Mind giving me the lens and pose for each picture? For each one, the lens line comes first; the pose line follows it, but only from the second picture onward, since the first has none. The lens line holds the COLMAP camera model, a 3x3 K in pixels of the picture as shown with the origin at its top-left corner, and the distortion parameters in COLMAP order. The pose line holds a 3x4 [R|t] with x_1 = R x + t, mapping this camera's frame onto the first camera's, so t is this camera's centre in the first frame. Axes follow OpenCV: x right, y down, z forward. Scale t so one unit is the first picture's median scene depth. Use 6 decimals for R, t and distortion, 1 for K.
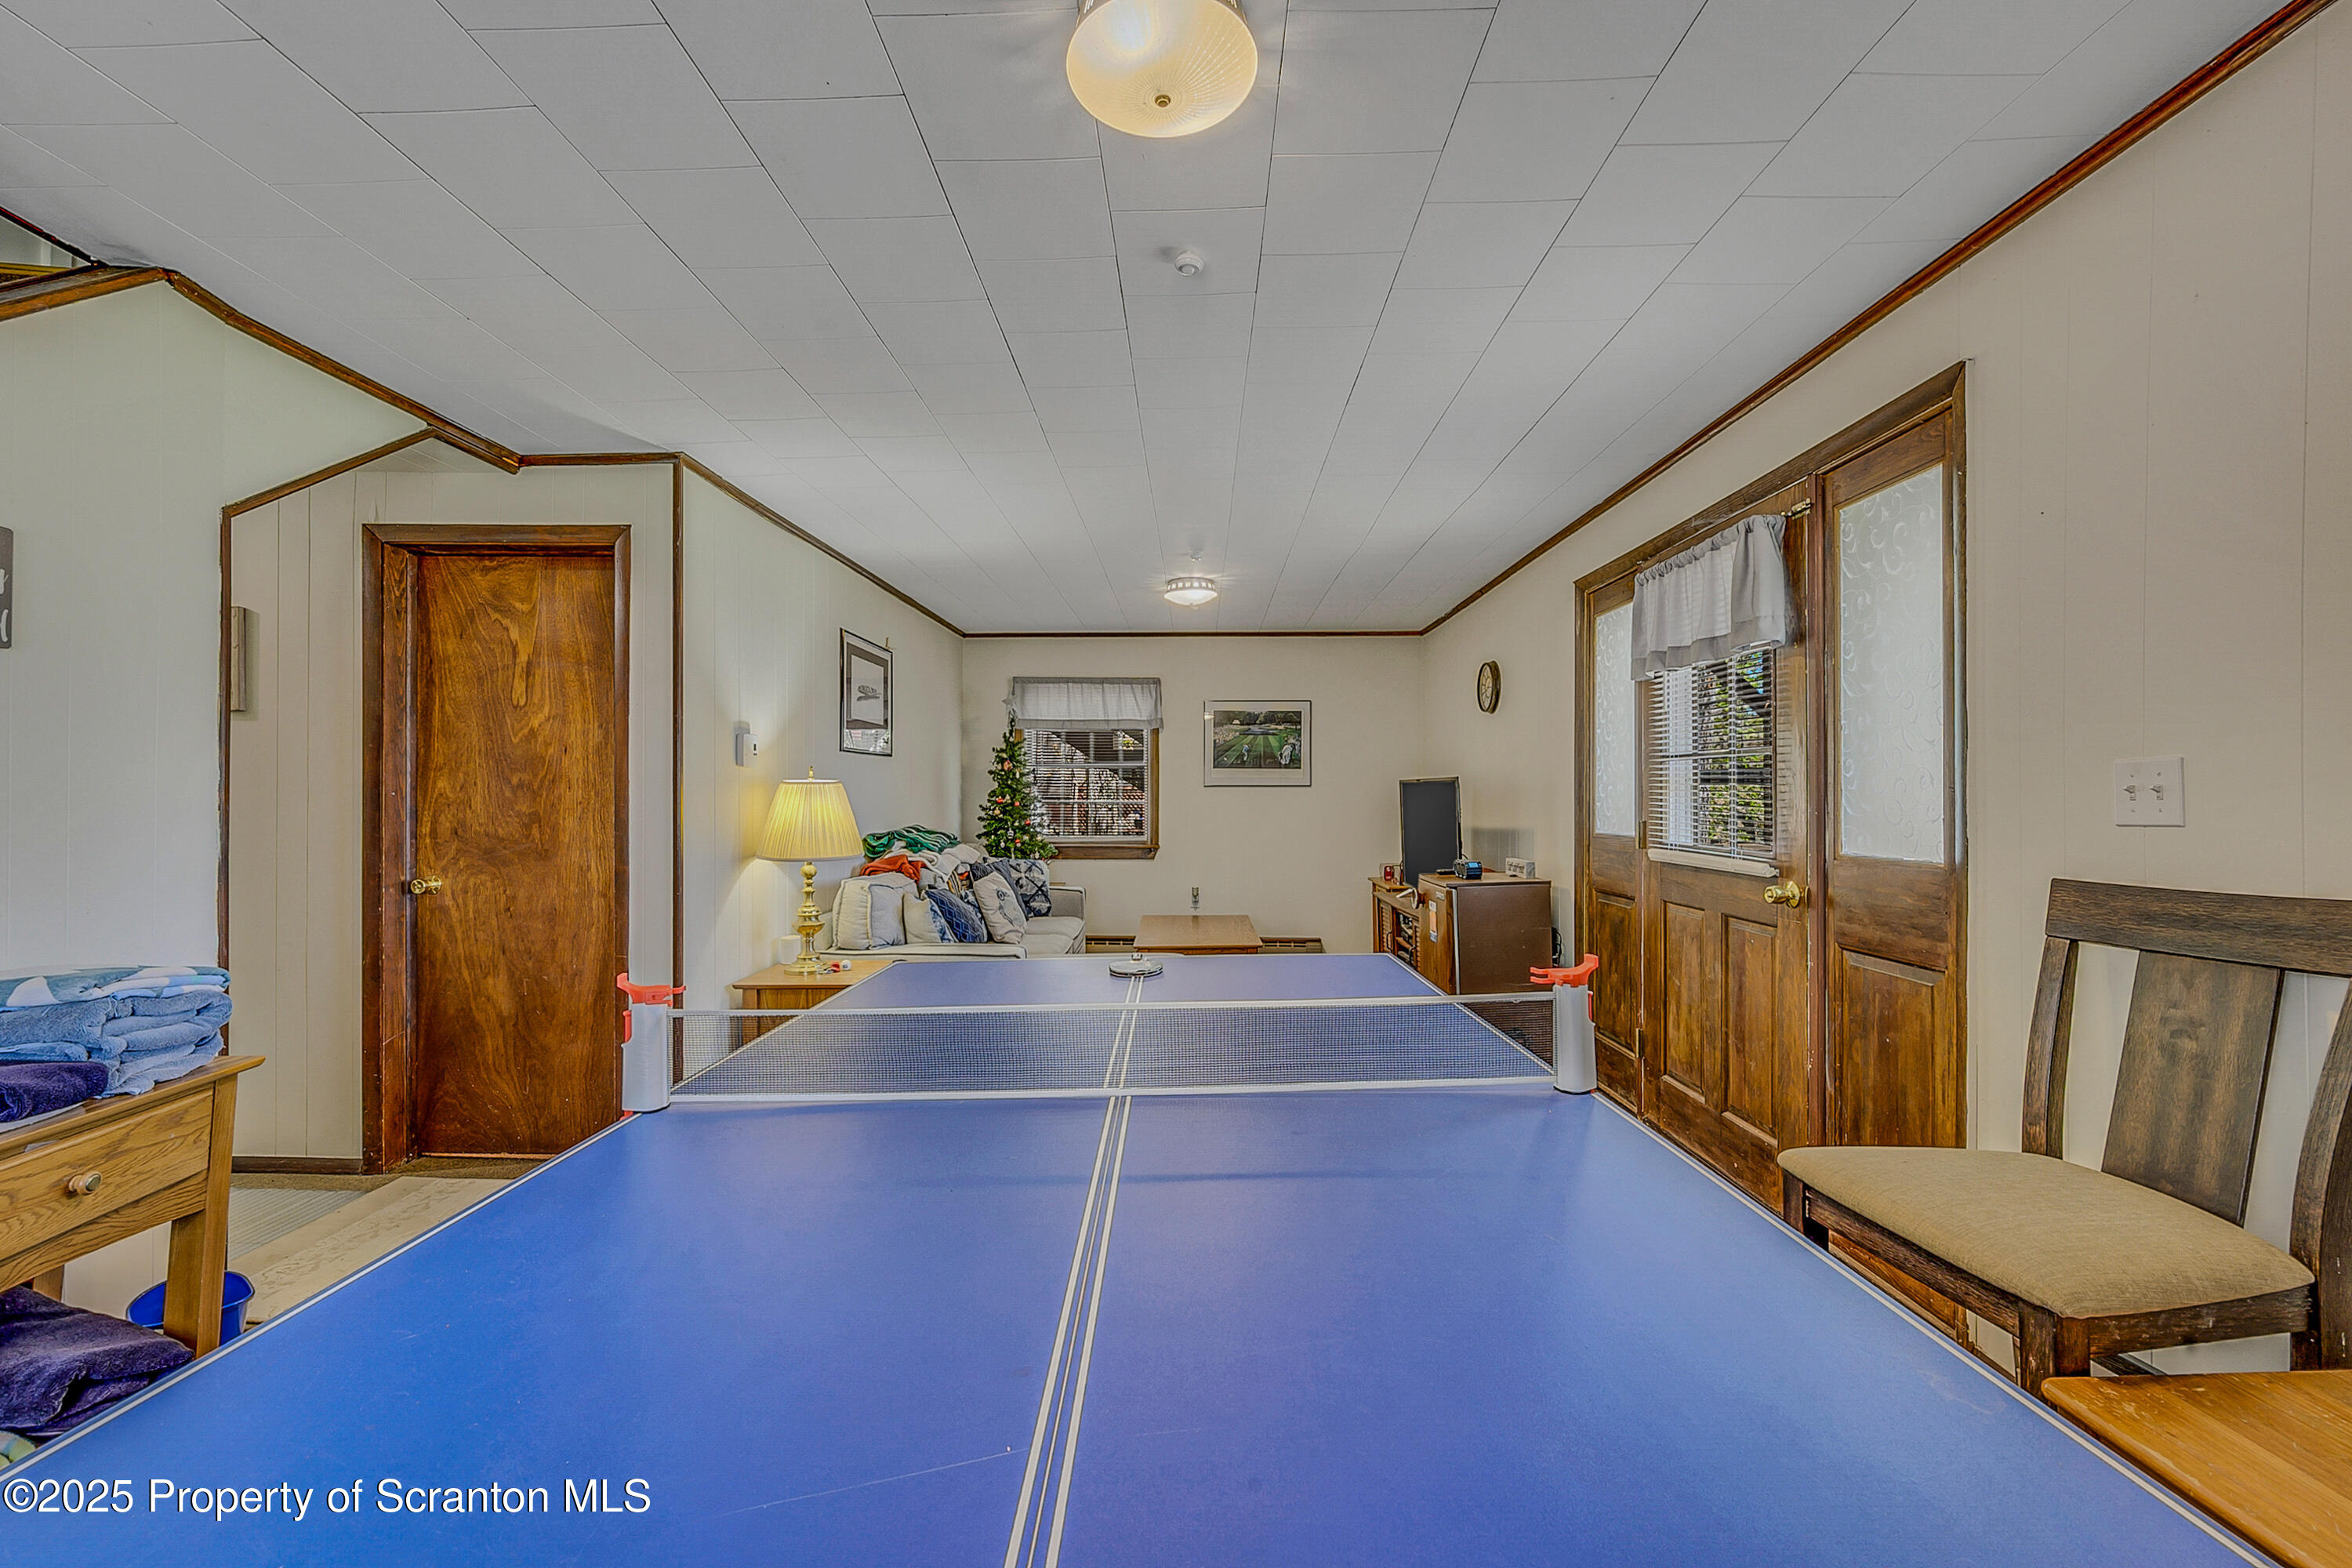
lens RADIAL K [[988.7, 0, 1176.0], [0, 988.7, 784.0], [0, 0, 1]] dist [0.000060, 0.000004]
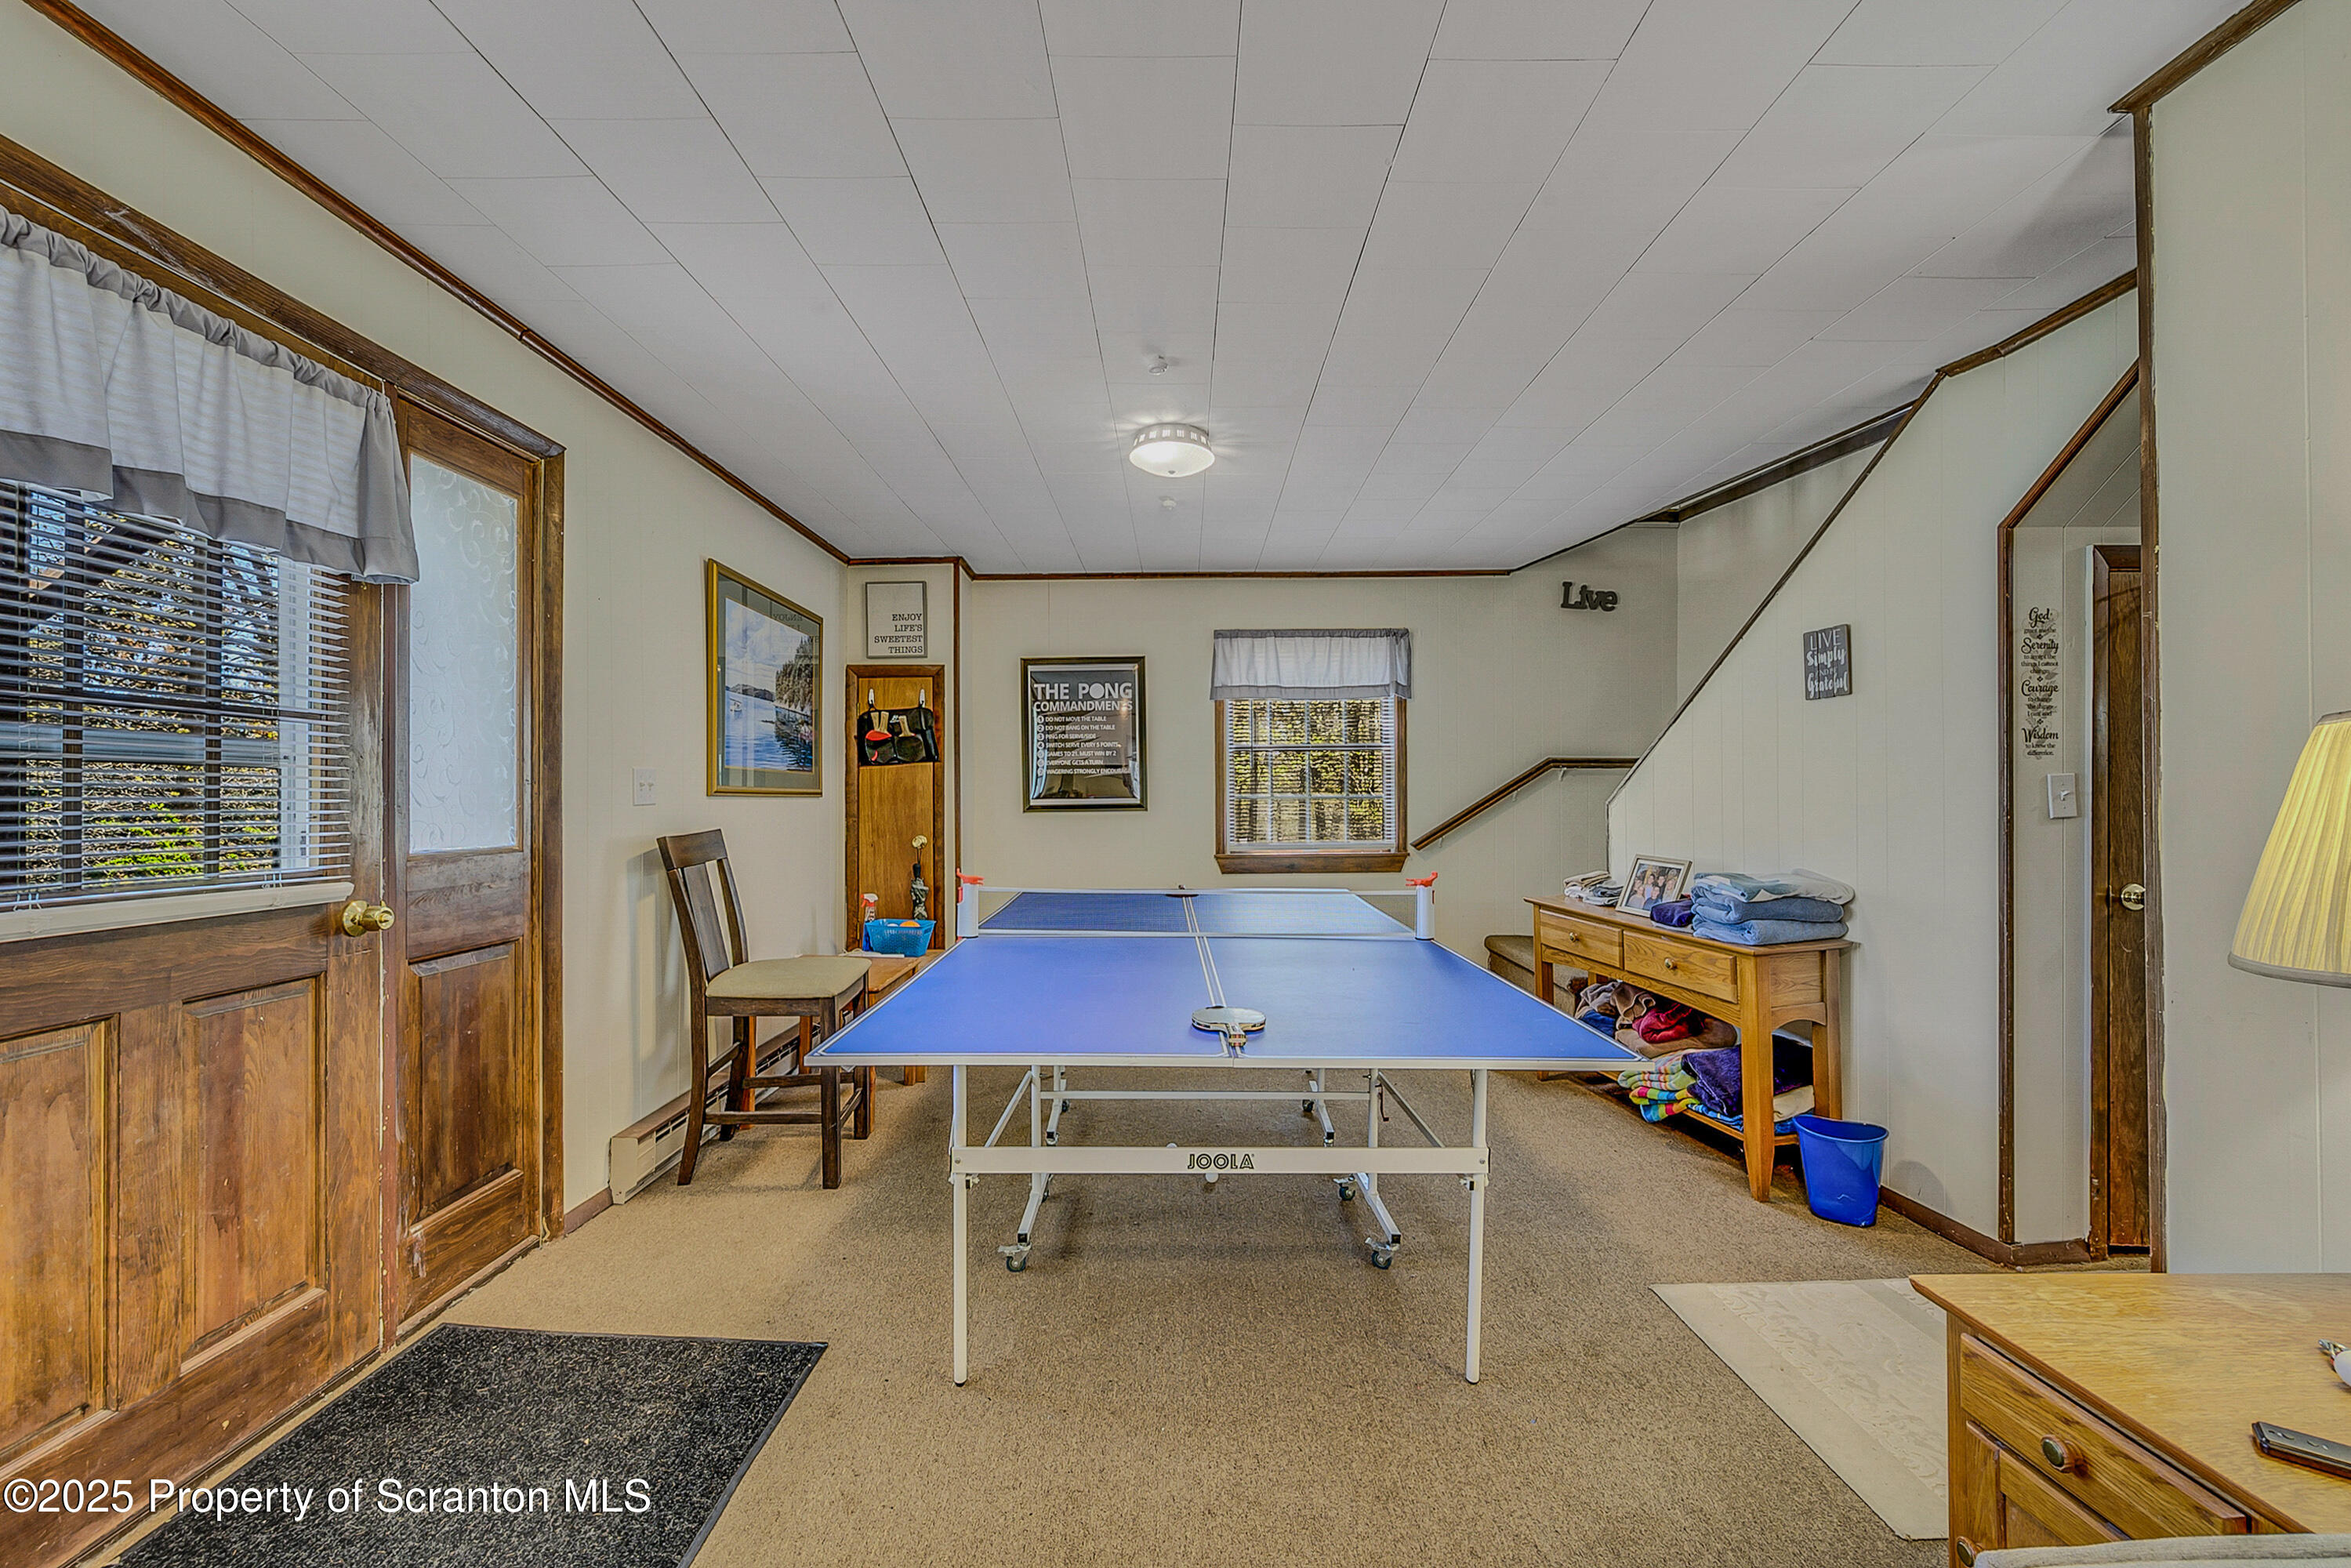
lens RADIAL K [[1041.6, 0, 1175.5], [0, 1041.6, 784.0], [0, 0, 1]] dist [-0.000035, -0.000010]
pose [[-0.999942, 0.005203, -0.009429, 0.006266], [0.005444, 0.999655, -0.025691, 0.014318], [0.009292, -0.025741, -0.999625, 0.737811]]
